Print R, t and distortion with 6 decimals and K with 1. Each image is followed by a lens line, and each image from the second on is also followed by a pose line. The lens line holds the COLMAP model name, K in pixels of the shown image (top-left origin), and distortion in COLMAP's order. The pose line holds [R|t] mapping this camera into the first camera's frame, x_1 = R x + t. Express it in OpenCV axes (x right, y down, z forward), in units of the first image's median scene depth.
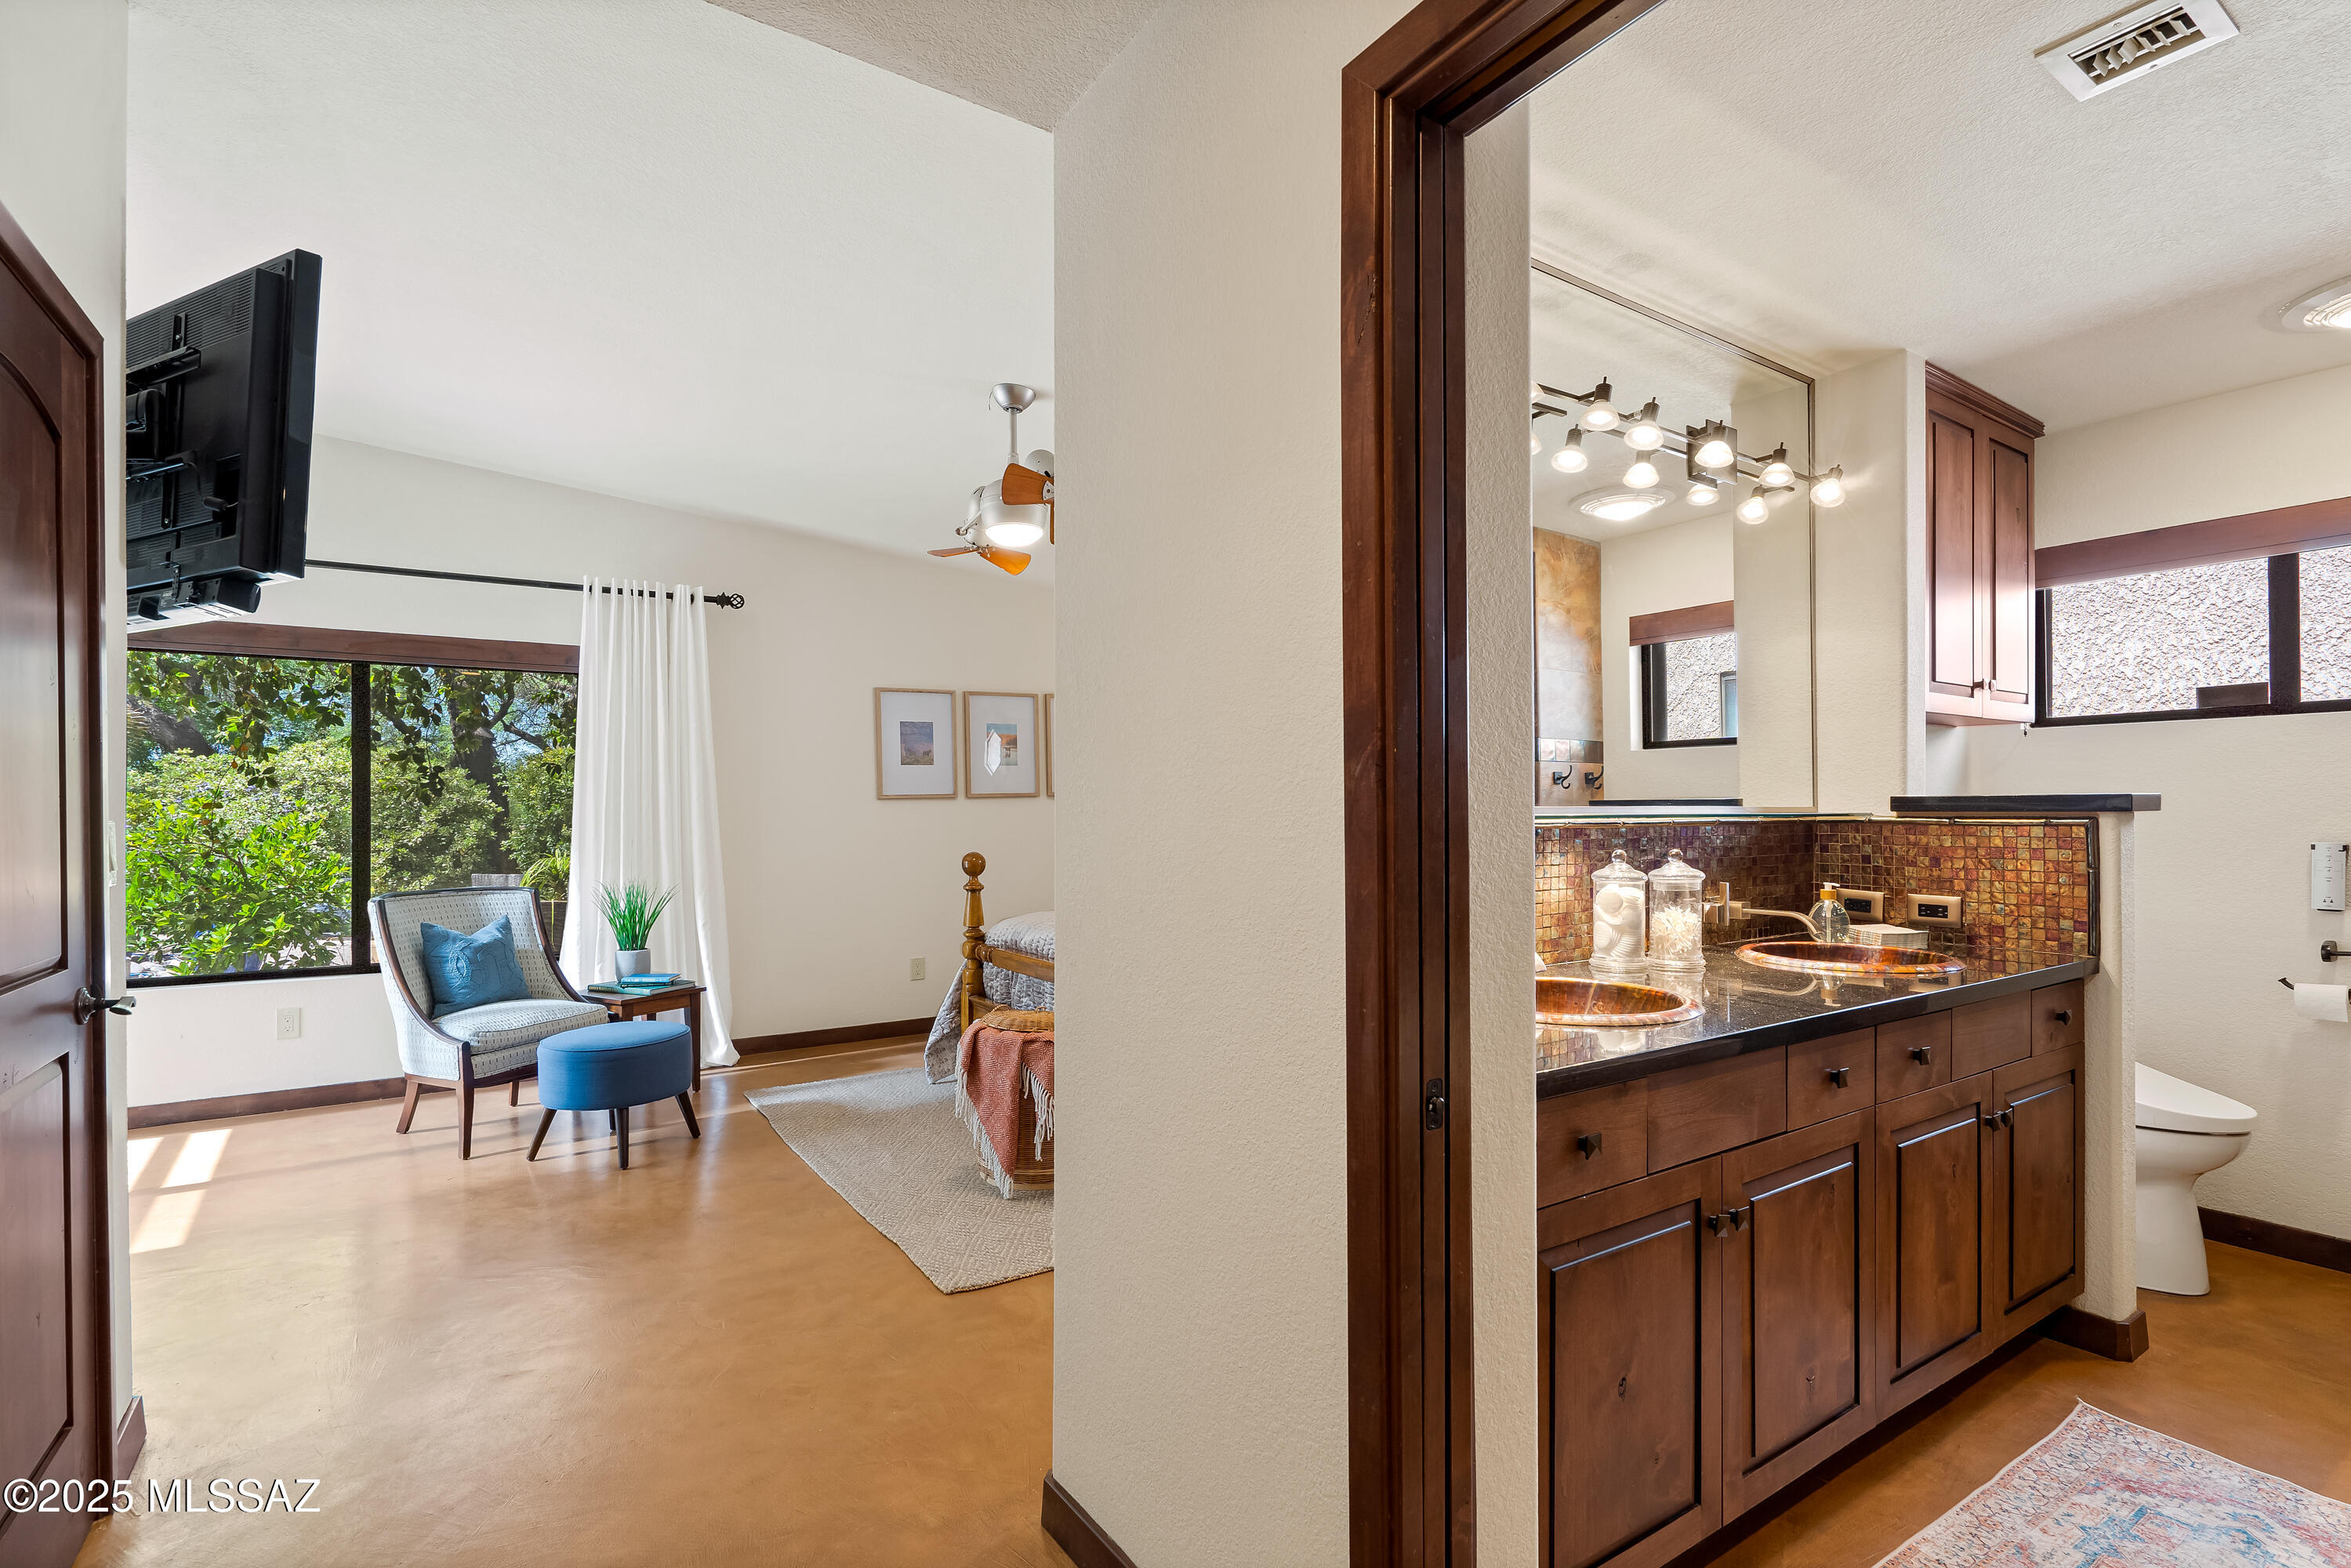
lens RADIAL K [[1081.0, 0, 1175.5], [0, 1081.0, 811.5], [0, 0, 1]] dist [-0.001005, -0.000051]
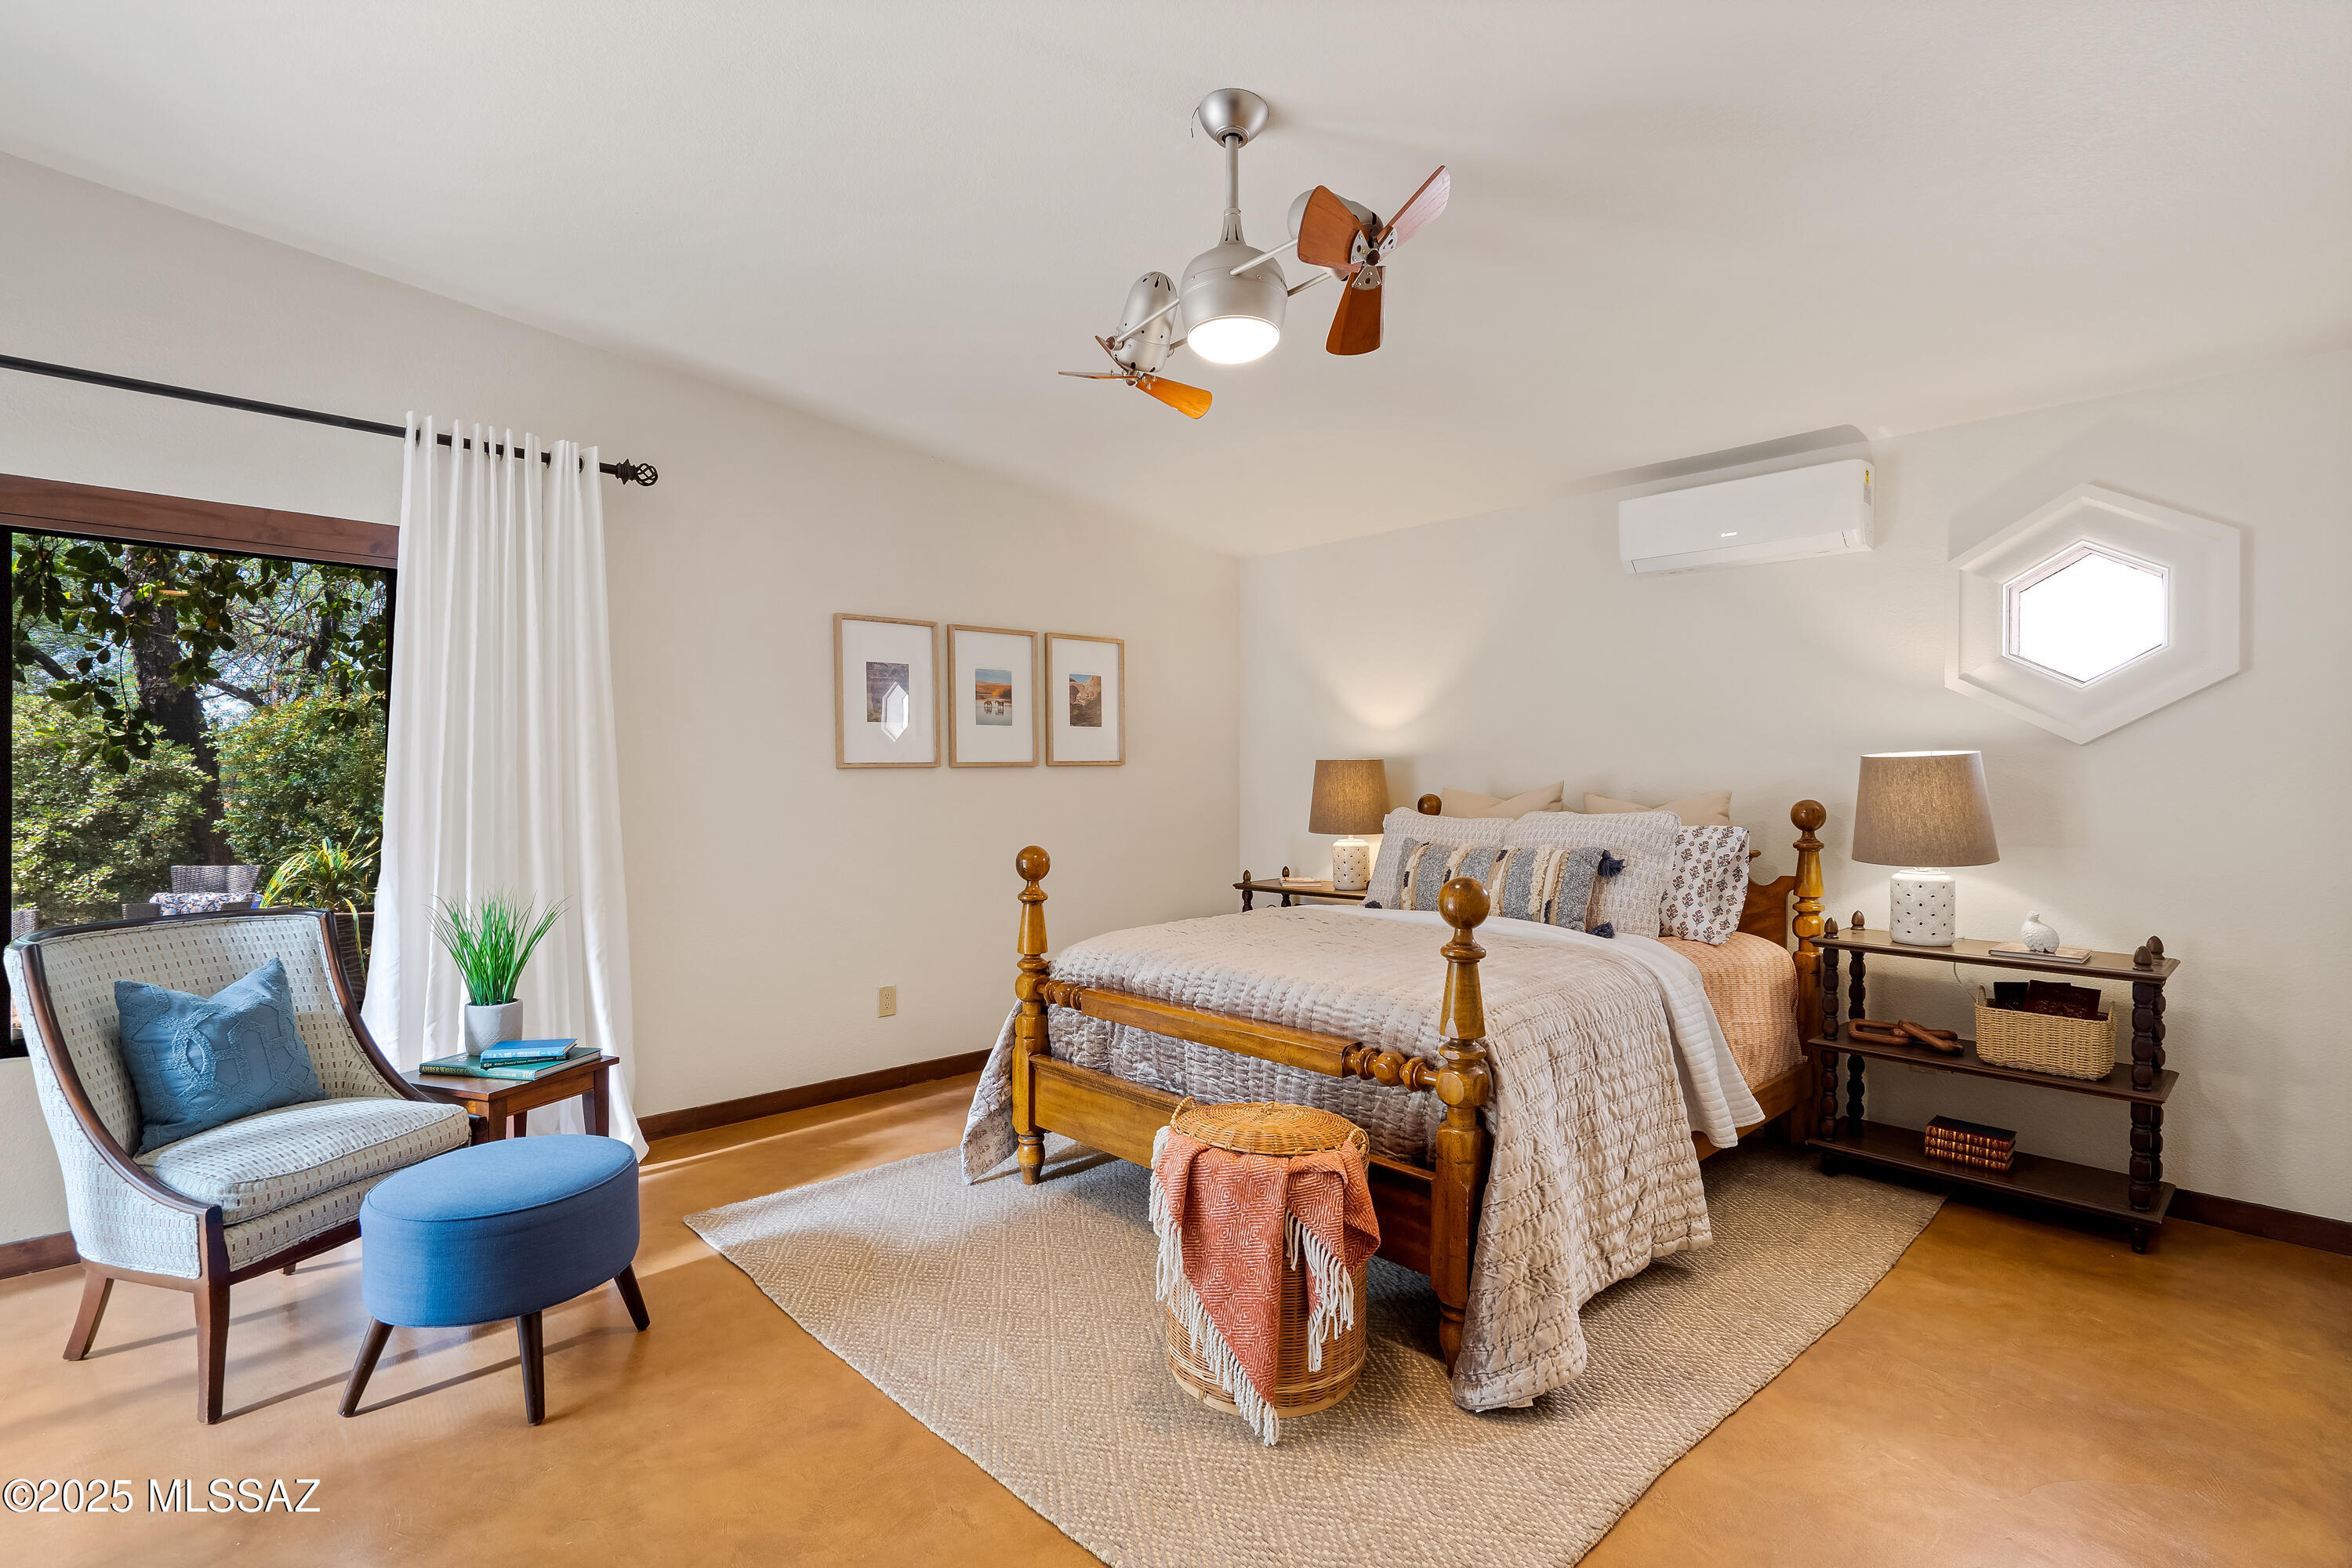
lens RADIAL K [[1089.9, 0, 1176.0], [0, 1089.9, 784.0], [0, 0, 1]] dist [-0.002895, 0.000517]
pose [[0.984040, 0.004002, 0.177901, -0.272561], [-0.004021, 0.999992, -0.000255, -0.002844], [-0.177901, -0.000464, 0.984048, 0.366527]]
